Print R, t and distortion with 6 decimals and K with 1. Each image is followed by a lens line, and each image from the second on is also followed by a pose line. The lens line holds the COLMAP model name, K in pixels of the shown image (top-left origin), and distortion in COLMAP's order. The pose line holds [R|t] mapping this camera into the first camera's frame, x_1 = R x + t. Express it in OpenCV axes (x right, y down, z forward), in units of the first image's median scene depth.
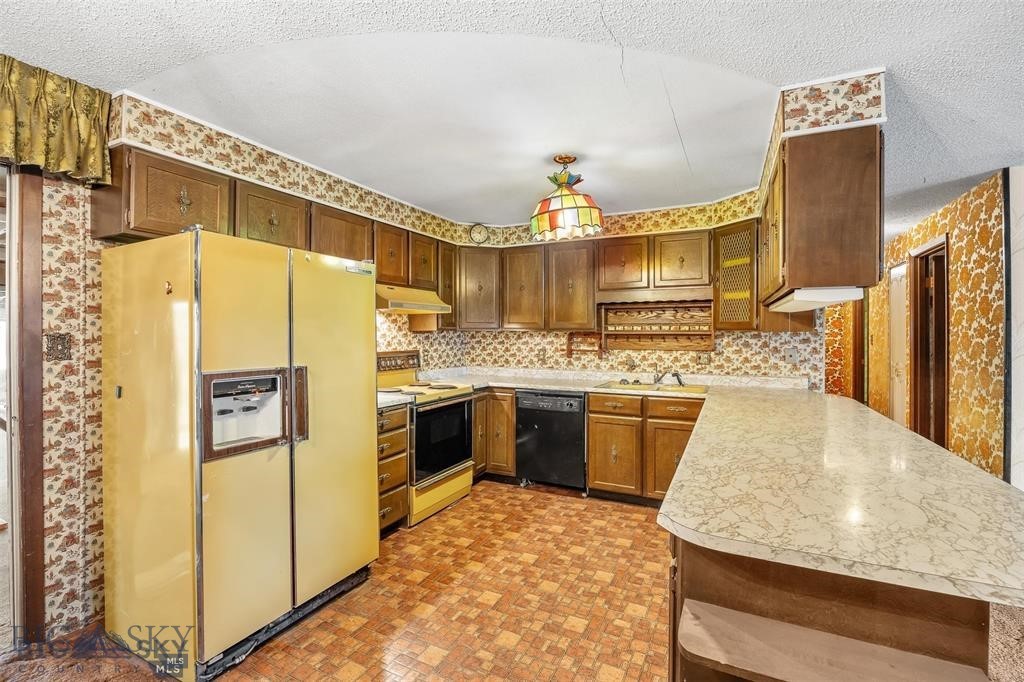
lens RADIAL K [[456.7, 0, 513.4], [0, 456.7, 335.1], [0, 0, 1]] dist [-0.016514, 0.001438]
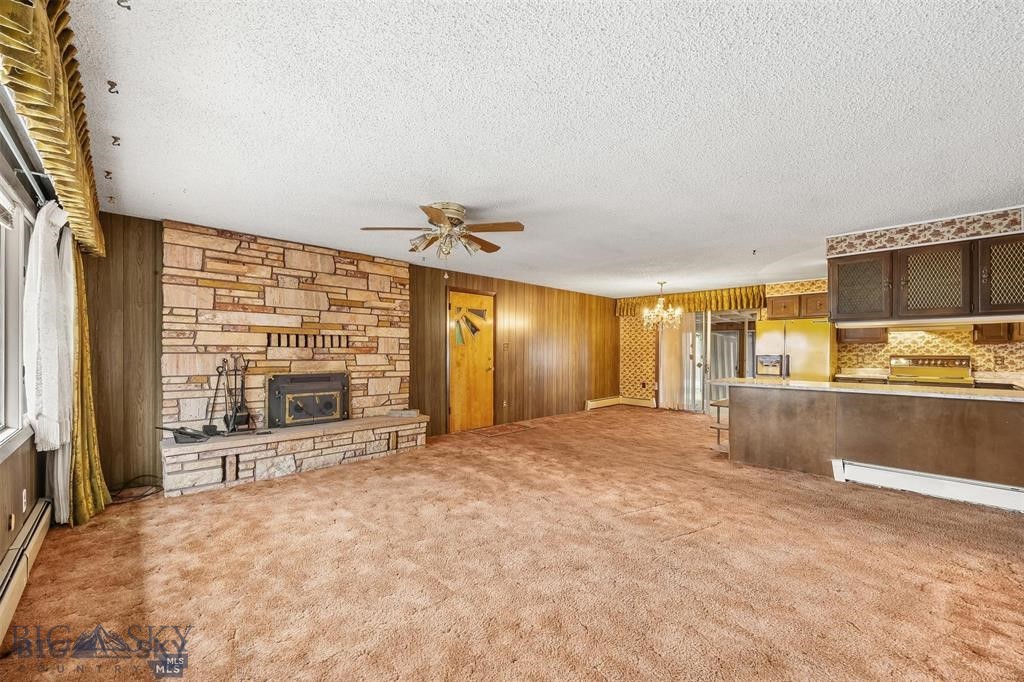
lens RADIAL K [[397.2, 0, 504.6], [0, 397.2, 351.1], [0, 0, 1]] dist [-0.001242, -0.000493]
pose [[-0.342961, -0.002458, -0.939347, 2.044284], [-0.006314, 0.999980, -0.000311, 0.037942], [0.939329, 0.005824, -0.342969, 0.032434]]
